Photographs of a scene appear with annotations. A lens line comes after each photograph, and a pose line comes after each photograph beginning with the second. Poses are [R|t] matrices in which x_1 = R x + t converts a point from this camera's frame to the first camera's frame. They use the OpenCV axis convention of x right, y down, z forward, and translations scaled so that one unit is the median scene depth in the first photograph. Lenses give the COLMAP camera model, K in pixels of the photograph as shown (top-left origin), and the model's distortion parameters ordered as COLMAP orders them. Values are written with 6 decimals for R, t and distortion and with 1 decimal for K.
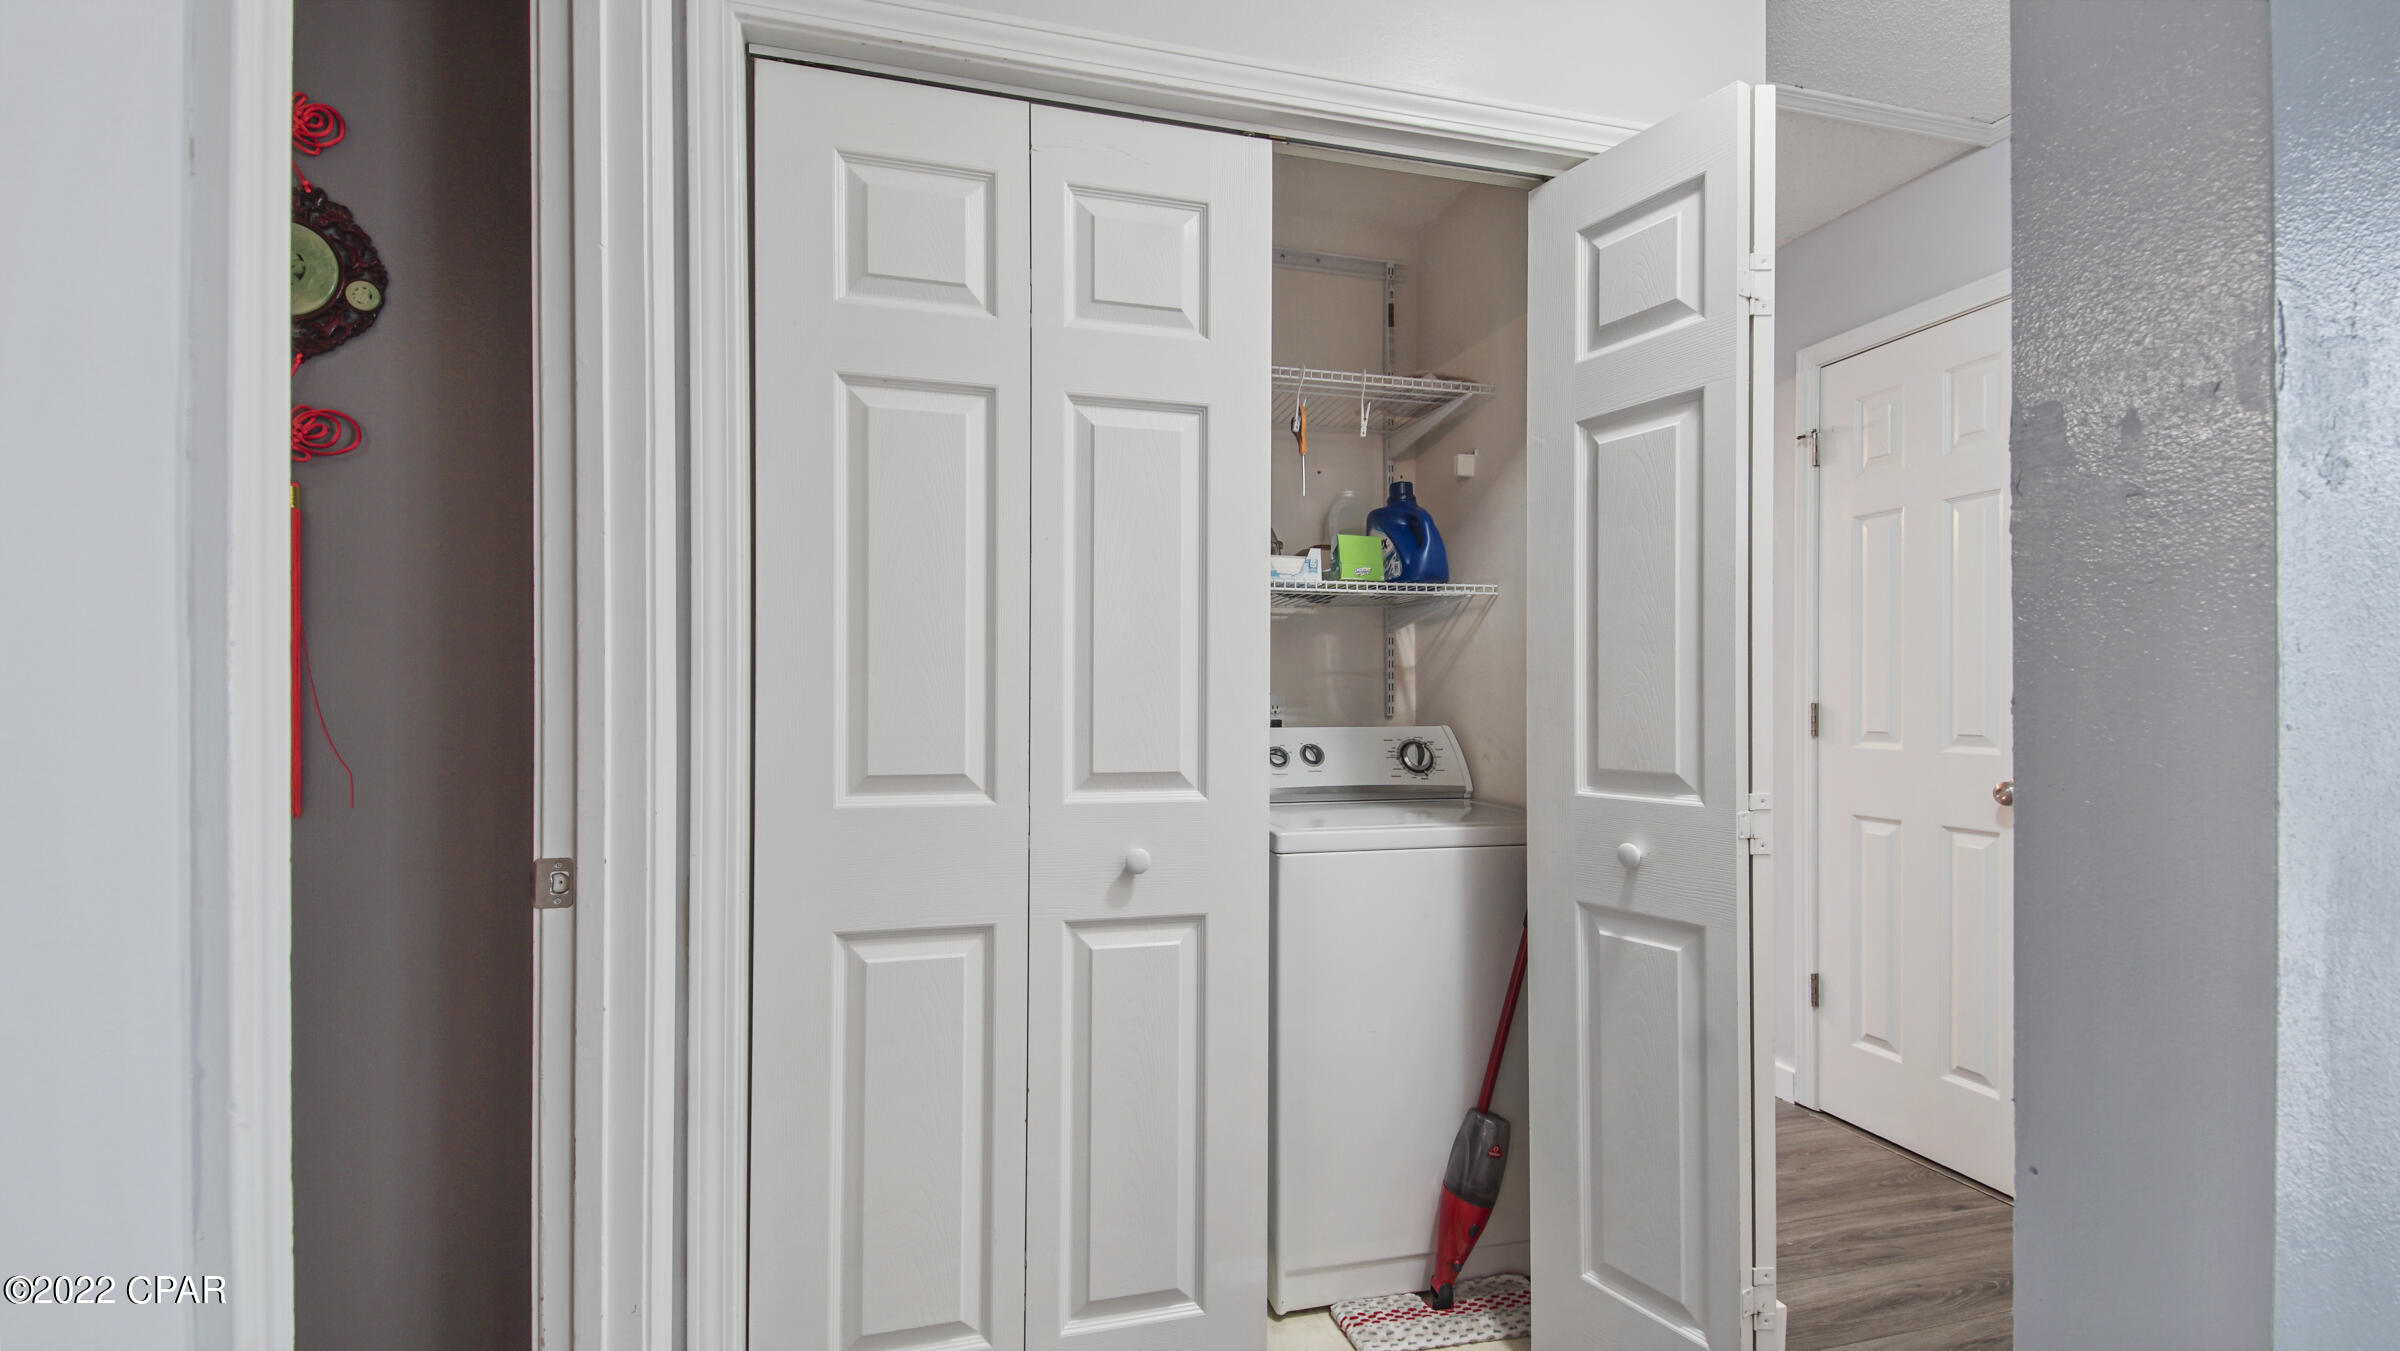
lens RADIAL K [[1061.3, 0, 1200.0], [0, 1061.3, 675.5], [0, 0, 1]] dist [0.029970, -0.020517]
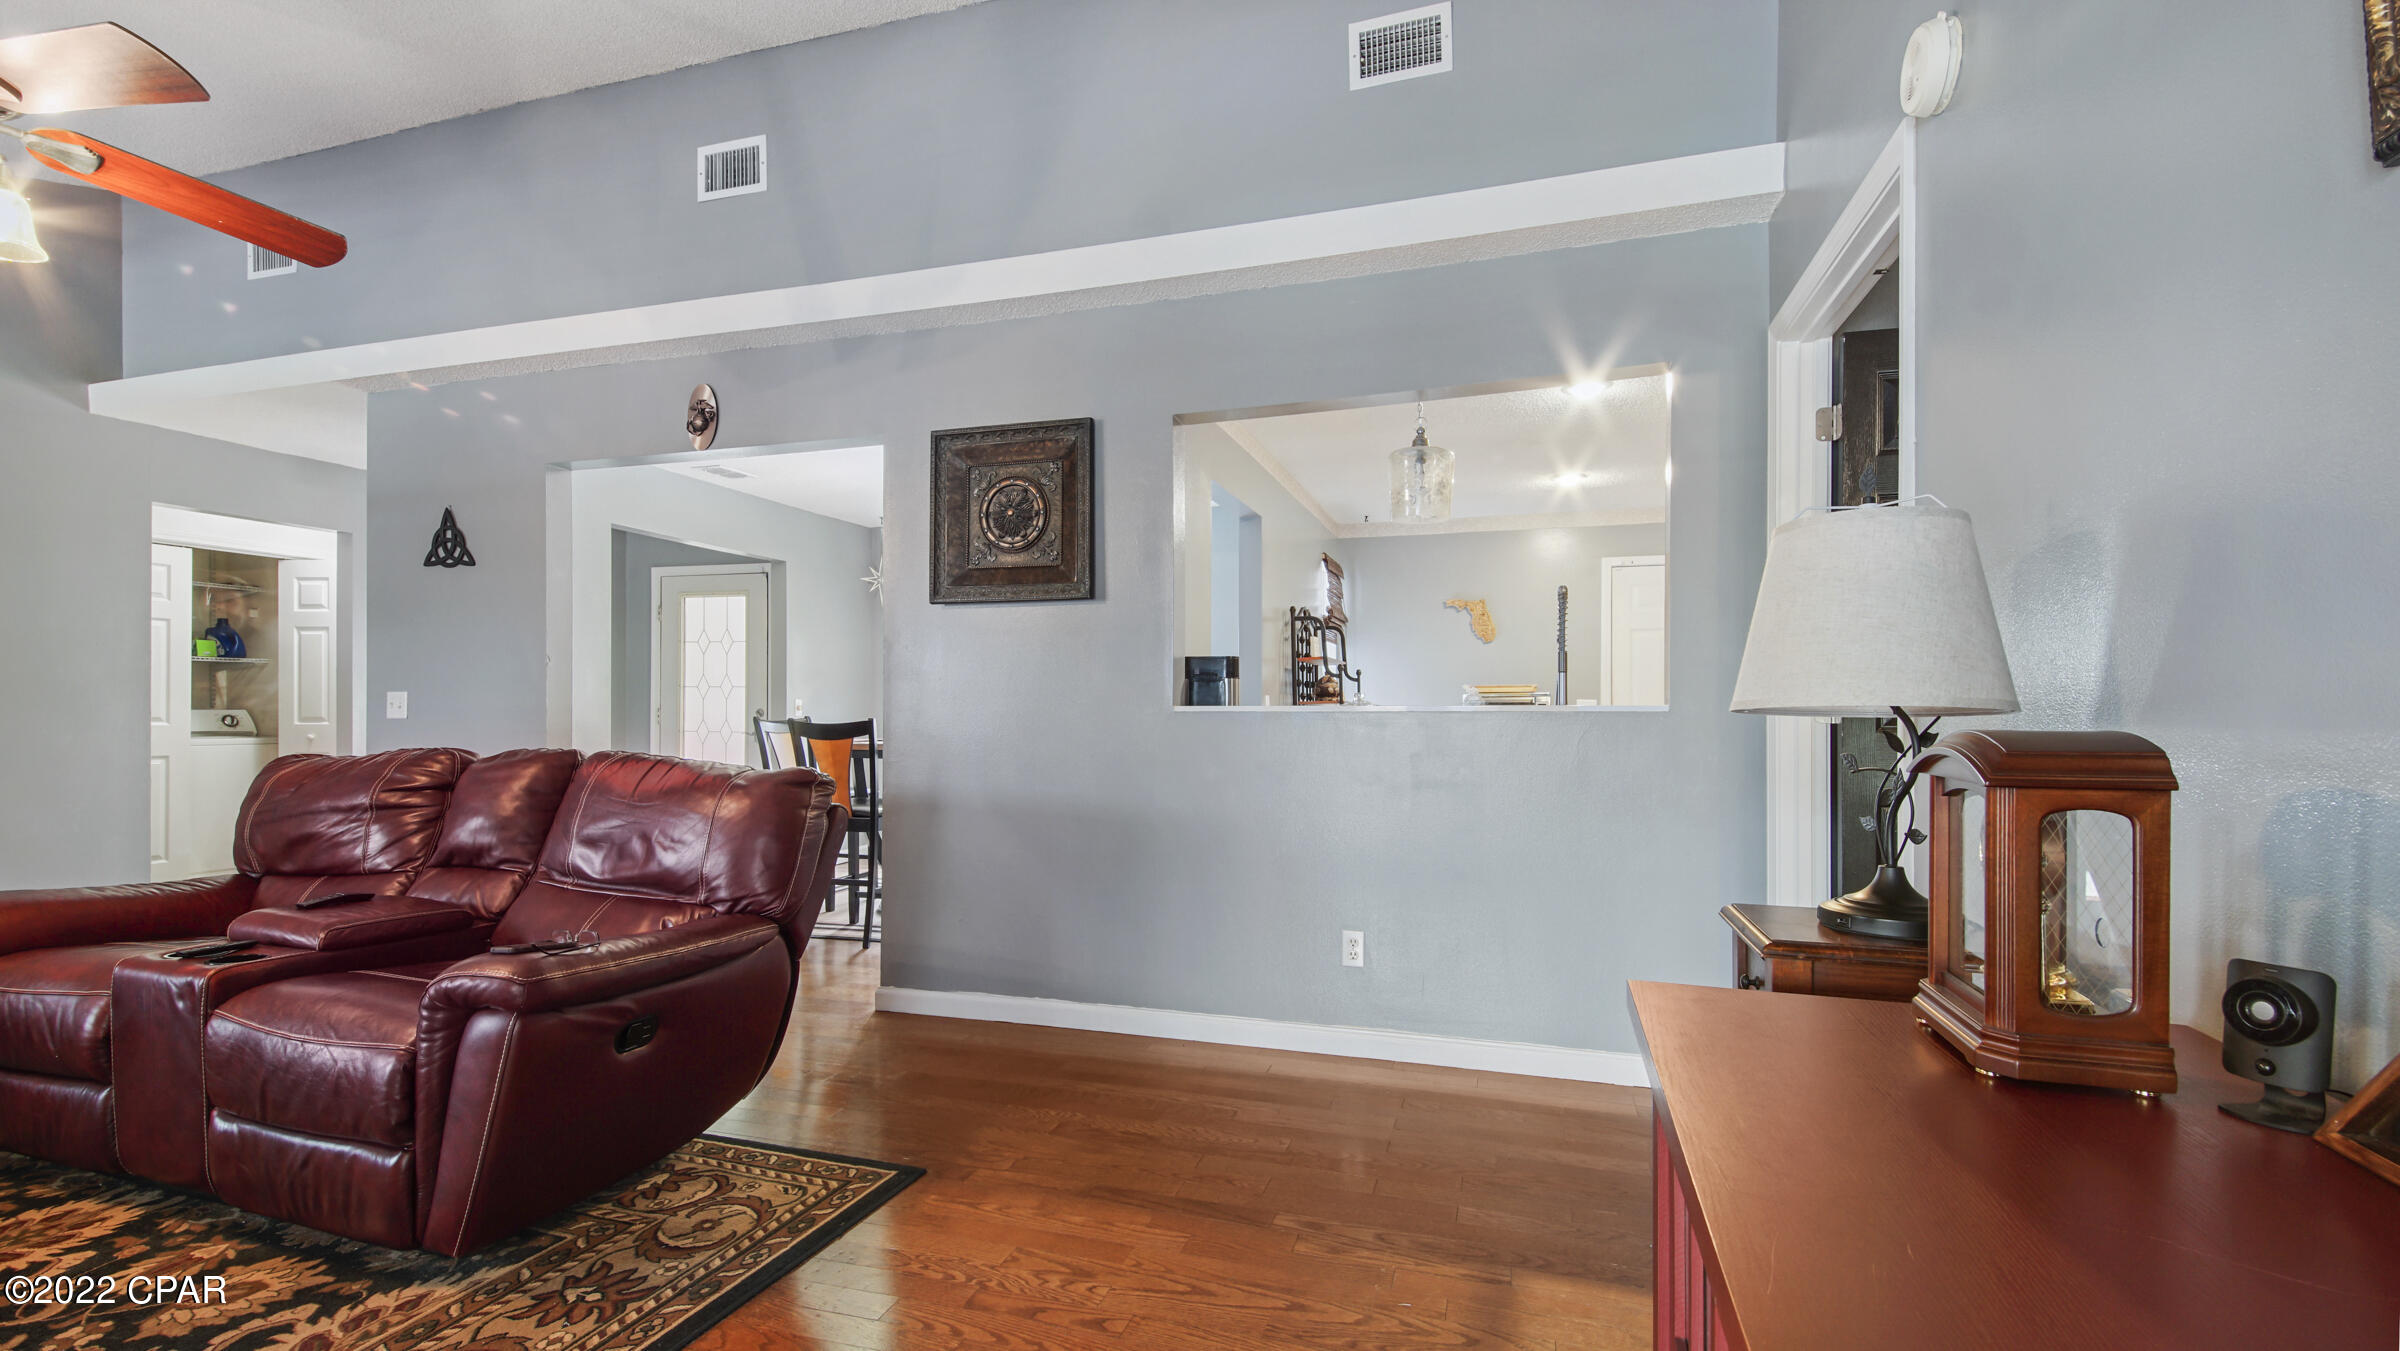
lens RADIAL K [[1044.9, 0, 1196.6], [0, 1044.9, 716.2], [0, 0, 1]] dist [0.030423, -0.020609]
pose [[0.546587, -0.005503, 0.837385, -0.734581], [-0.016788, 0.999705, 0.017527, -0.025144], [-0.837234, -0.023638, 0.546333, -2.641337]]
